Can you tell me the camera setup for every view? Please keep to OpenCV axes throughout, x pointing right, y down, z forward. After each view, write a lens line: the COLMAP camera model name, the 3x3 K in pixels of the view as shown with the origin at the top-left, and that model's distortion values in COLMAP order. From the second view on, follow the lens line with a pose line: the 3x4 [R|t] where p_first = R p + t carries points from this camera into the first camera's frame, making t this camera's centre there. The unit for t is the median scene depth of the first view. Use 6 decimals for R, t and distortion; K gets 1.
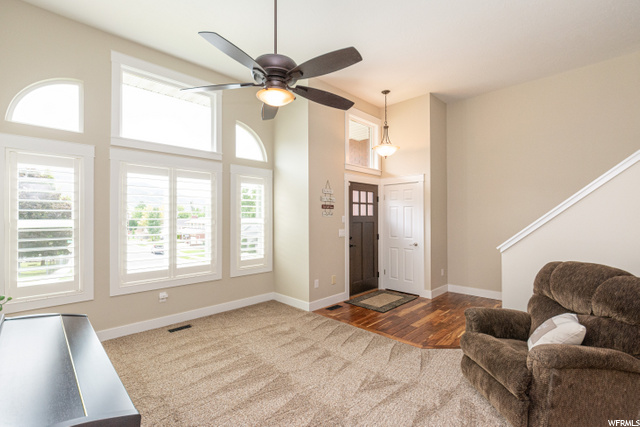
lens RADIAL K [[284.8, 0, 320.6], [0, 284.8, 214.5], [0, 0, 1]] dist [-0.002535, -0.000070]
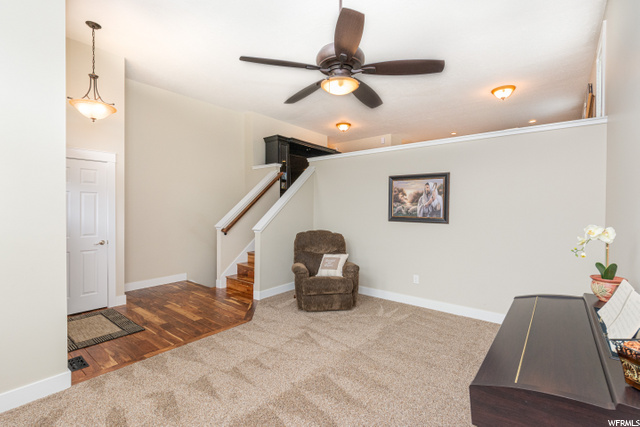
lens RADIAL K [[284.8, 0, 320.9], [0, 284.8, 212.6], [0, 0, 1]] dist [-0.002535, -0.000070]
pose [[-0.090547, -0.008360, 0.995857, -0.654898], [-0.016276, 0.999844, 0.006913, 0.012325], [-0.995759, -0.015582, -0.090669, 0.655173]]
